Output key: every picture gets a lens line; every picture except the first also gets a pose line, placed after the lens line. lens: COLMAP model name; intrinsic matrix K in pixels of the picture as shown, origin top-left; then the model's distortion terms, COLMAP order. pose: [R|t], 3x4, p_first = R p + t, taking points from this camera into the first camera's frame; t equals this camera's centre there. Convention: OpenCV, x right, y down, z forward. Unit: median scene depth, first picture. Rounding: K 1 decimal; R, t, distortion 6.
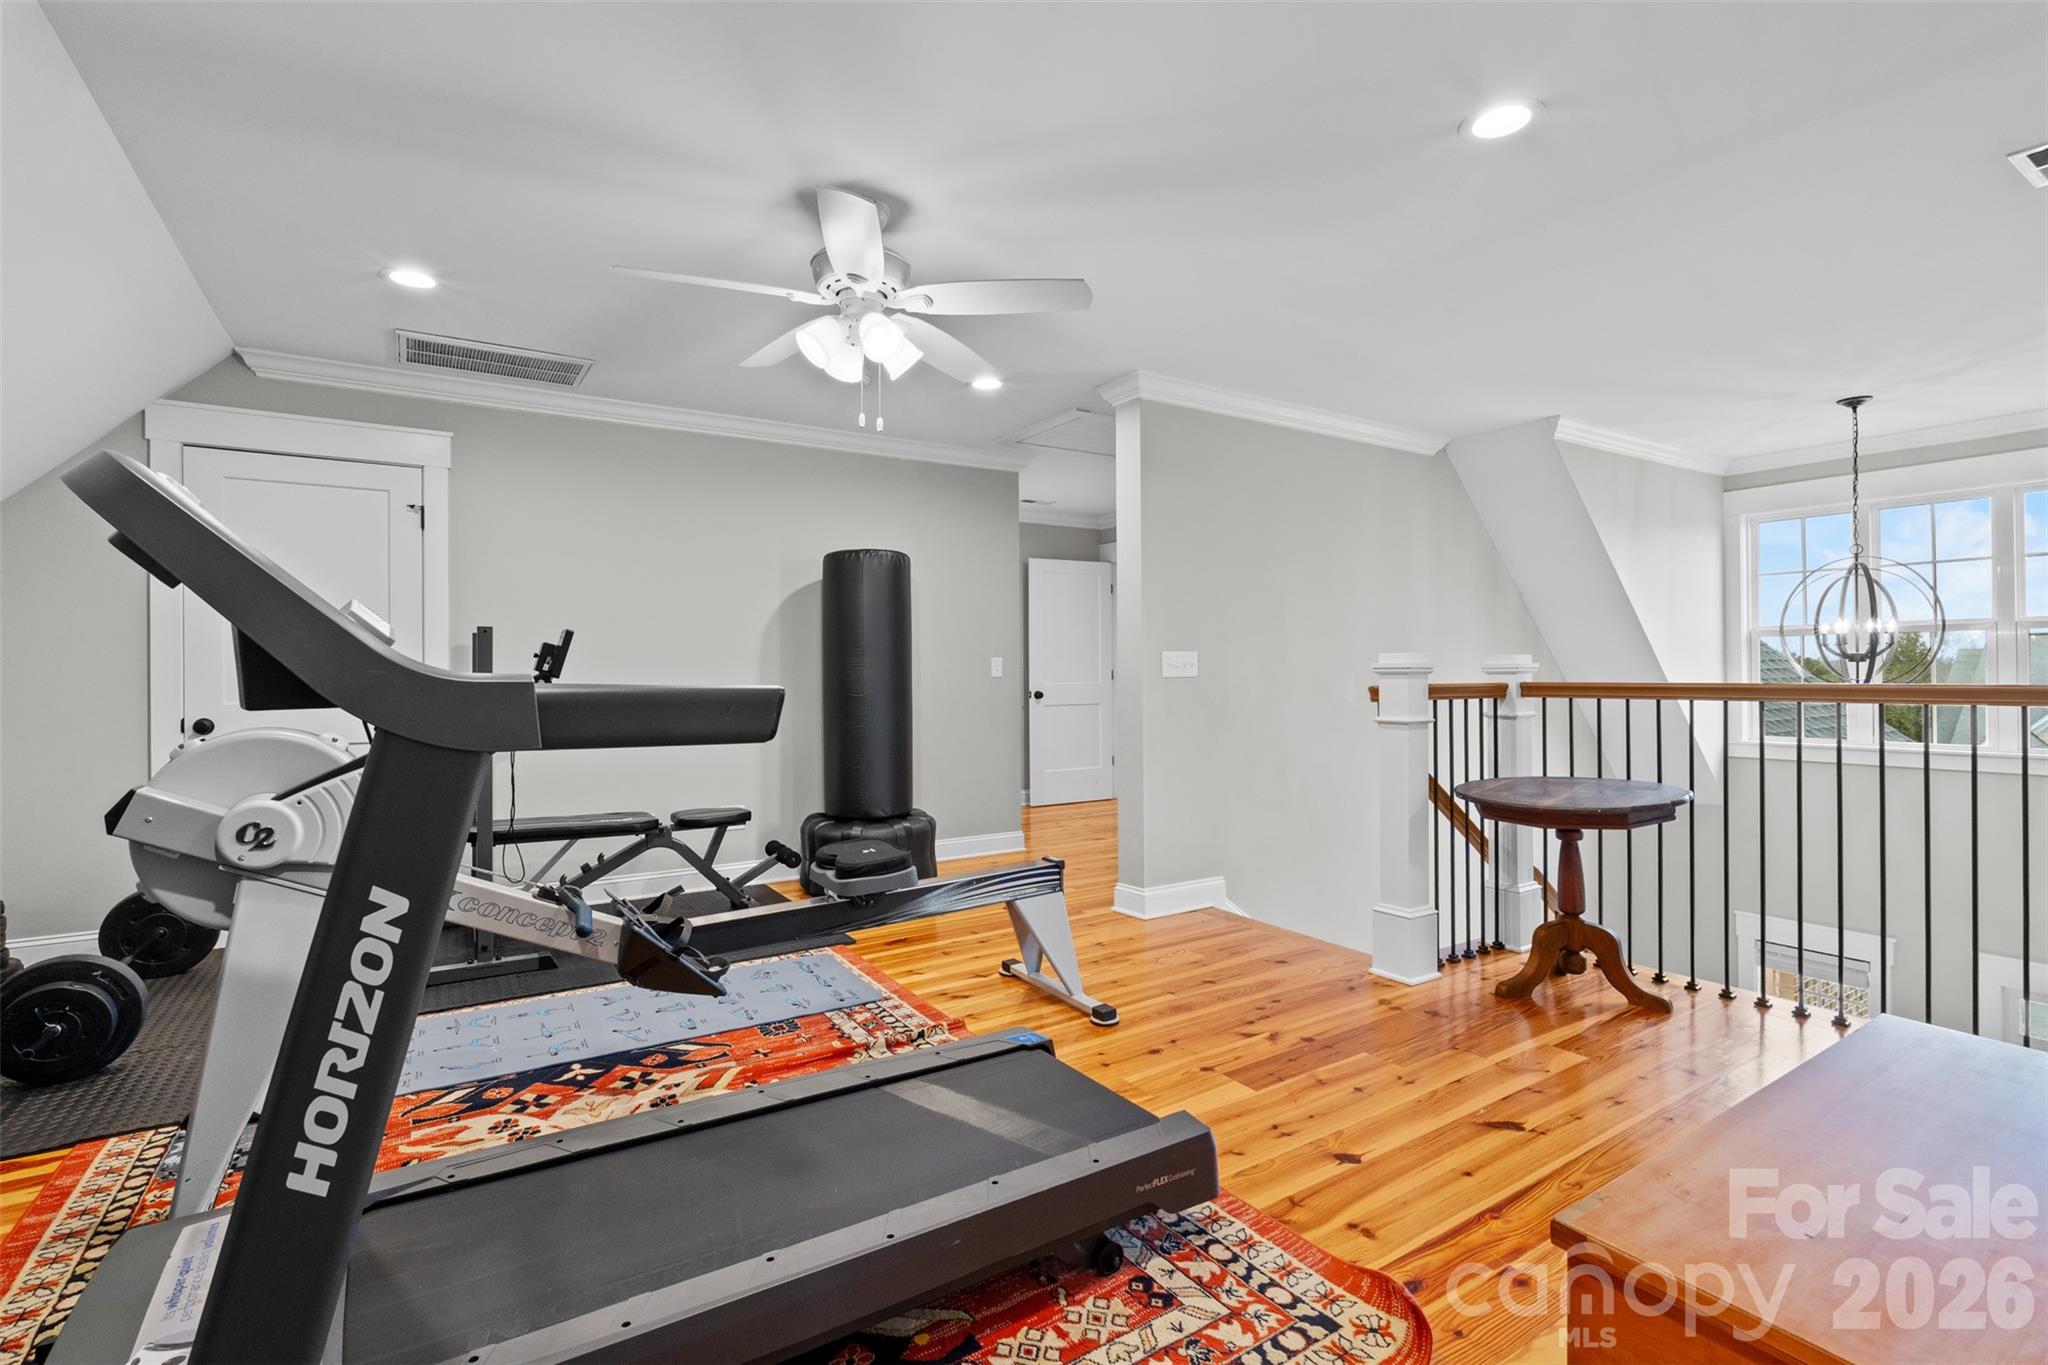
lens RADIAL K [[938.1, 0, 1030.1], [0, 938.1, 677.3], [0, 0, 1]] dist [-0.010457, 0.000378]
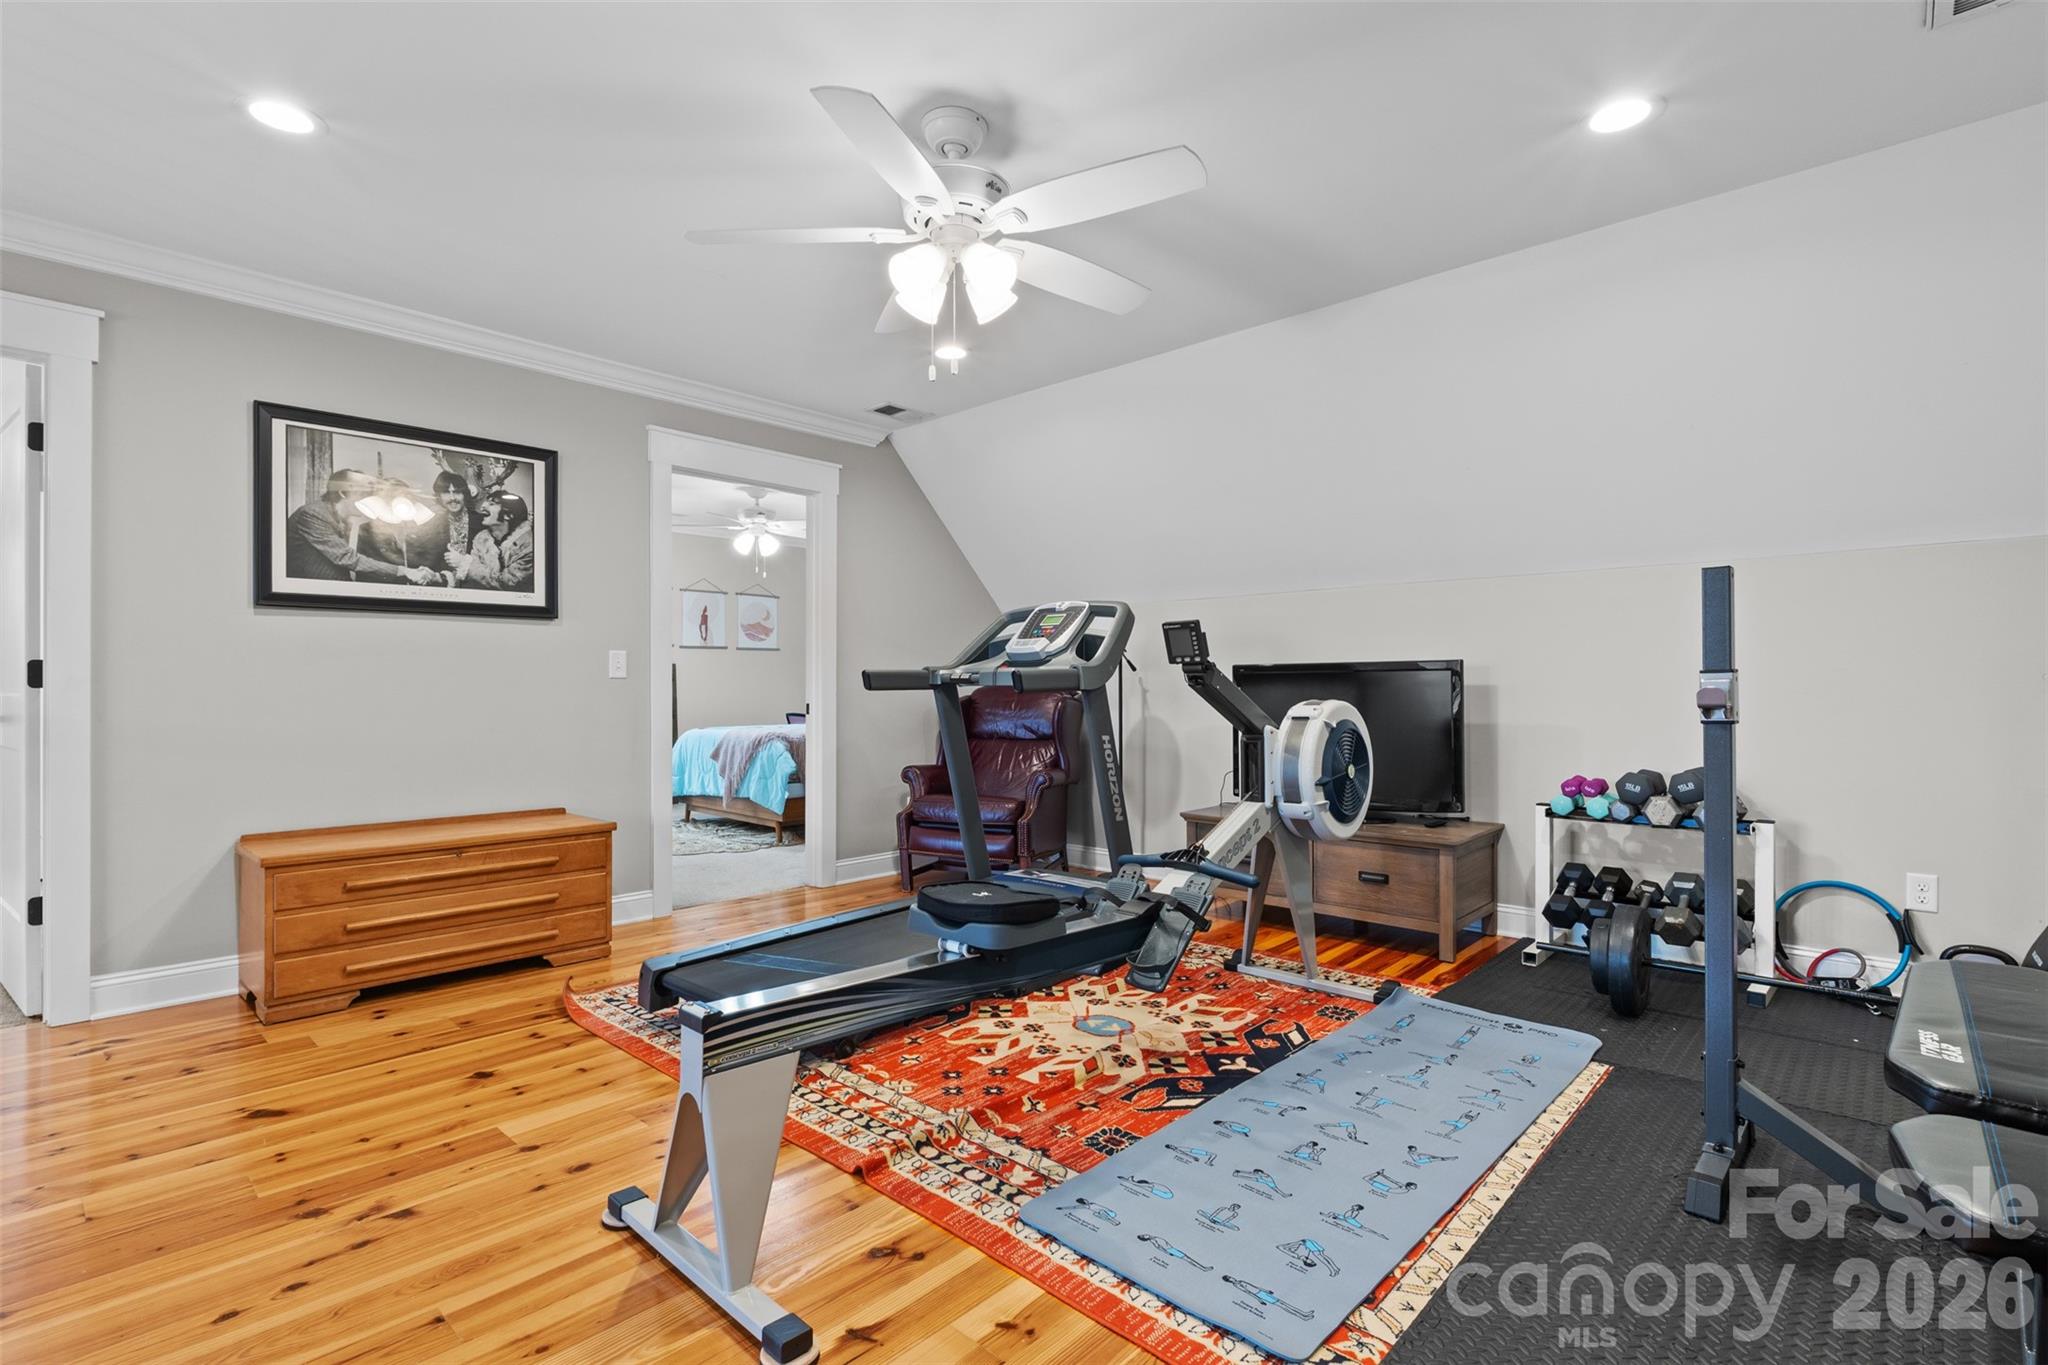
lens RADIAL K [[938.1, 0, 1017.8], [0, 938.1, 681.8], [0, 0, 1]] dist [-0.010457, 0.000378]
pose [[-0.971641, 0.001952, -0.236452, -0.024836], [0.001535, 0.999997, 0.001947, 0.016743], [0.236455, 0.001529, -0.971641, 1.668875]]
